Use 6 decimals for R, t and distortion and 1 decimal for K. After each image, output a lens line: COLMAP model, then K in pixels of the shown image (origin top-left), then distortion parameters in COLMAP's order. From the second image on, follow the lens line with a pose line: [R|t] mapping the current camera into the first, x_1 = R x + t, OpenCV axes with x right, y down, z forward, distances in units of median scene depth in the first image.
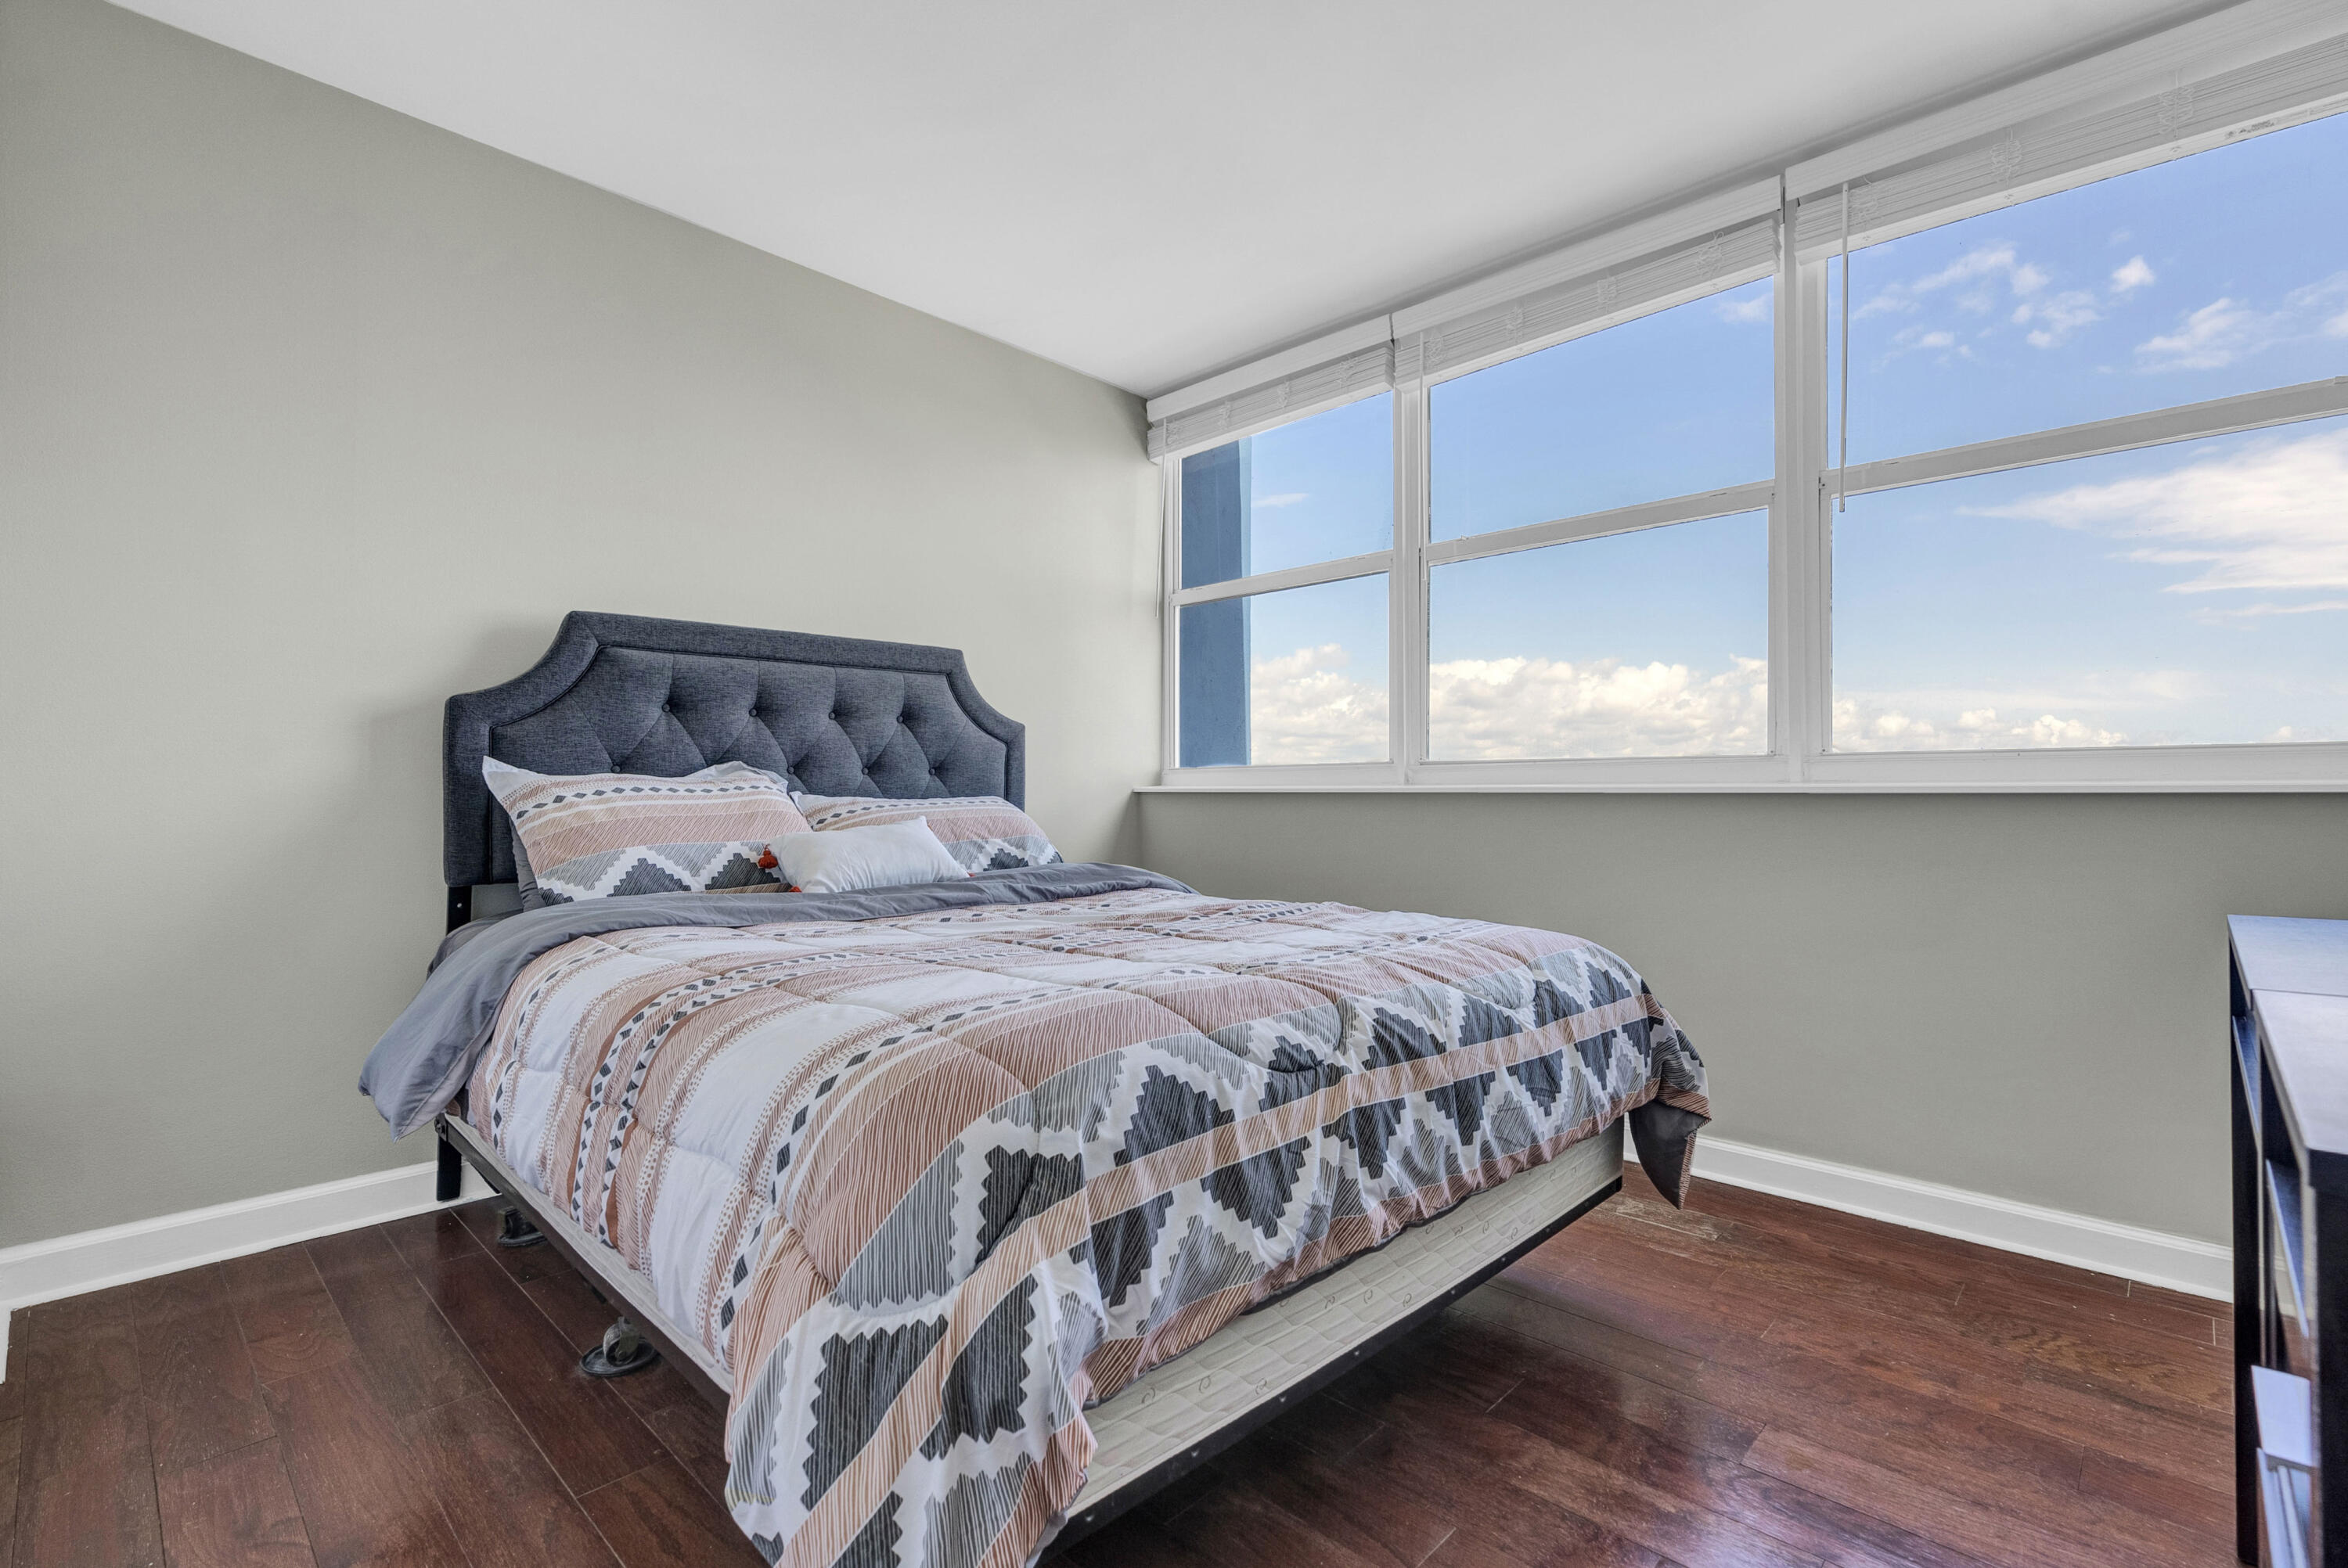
lens RADIAL K [[1074.8, 0, 1155.3], [0, 1074.8, 781.6], [0, 0, 1]] dist [-0.011573, 0.004326]
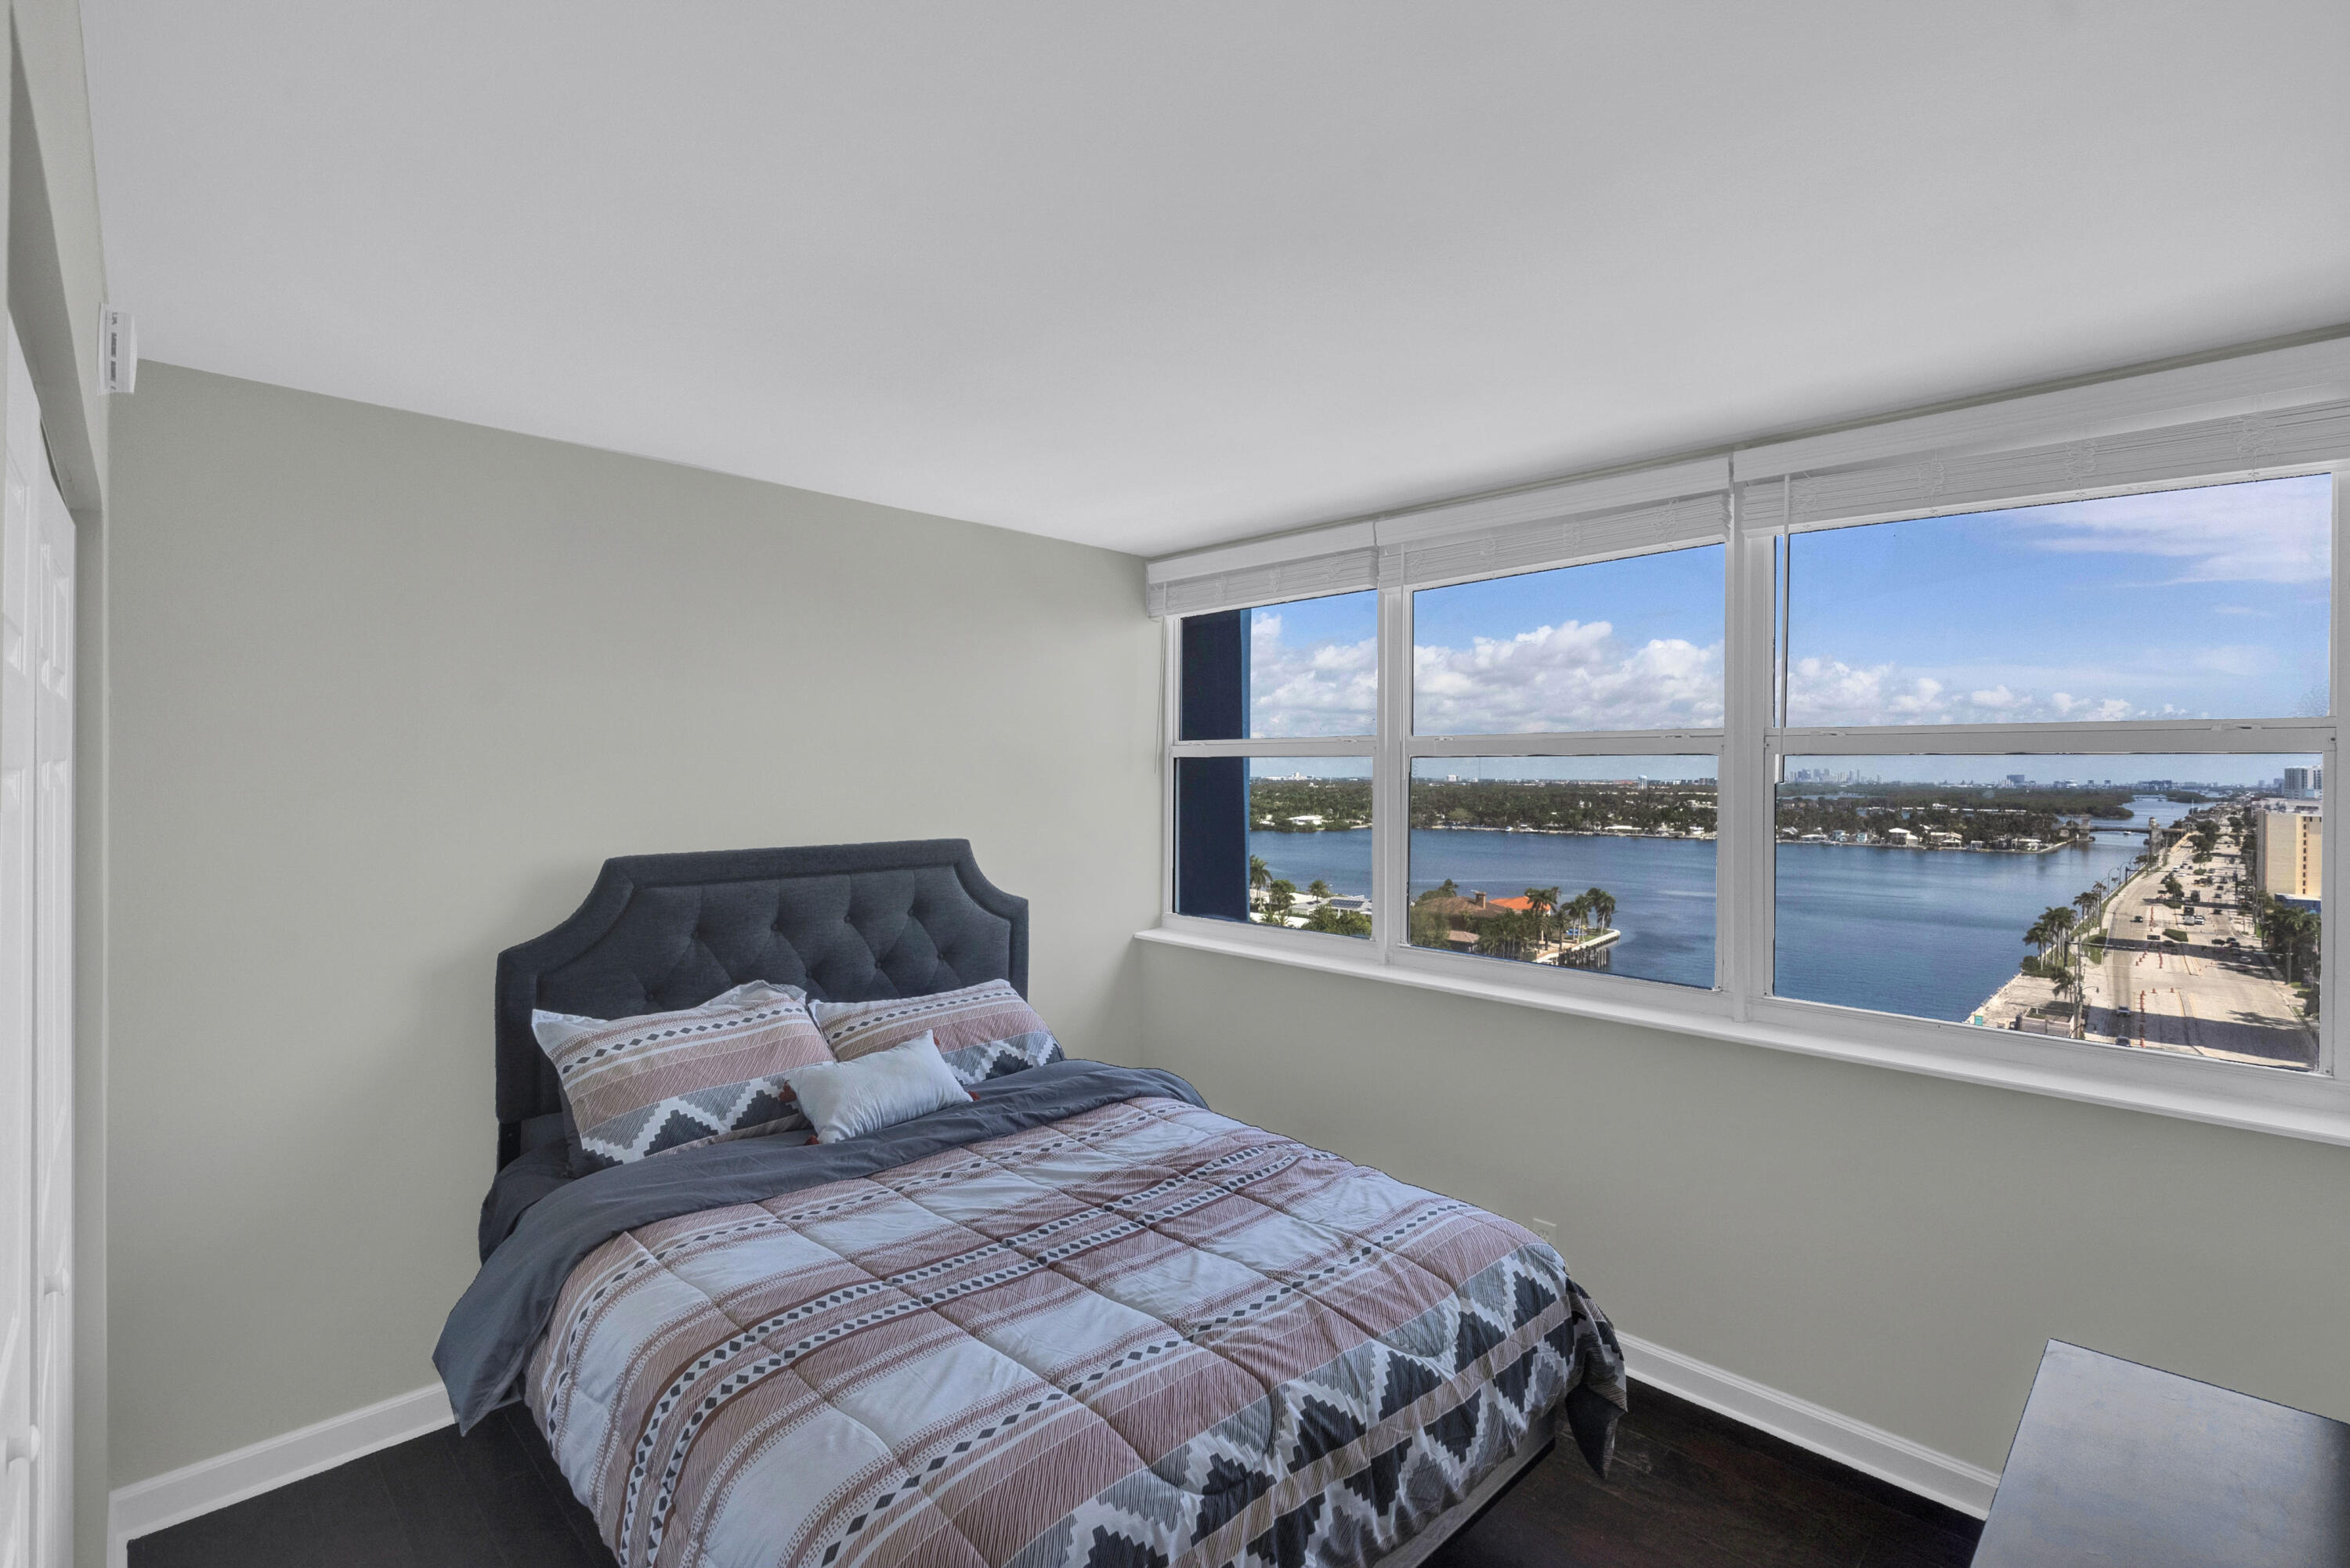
lens RADIAL K [[1075.8, 0, 1155.7], [0, 1075.8, 770.9], [0, 0, 1]] dist [-0.011573, 0.004326]
pose [[0.999762, 0.003726, -0.021473, 0.039599], [-0.003503, 0.999940, 0.010423, -0.282089], [0.021511, -0.010346, 0.999715, -0.091186]]
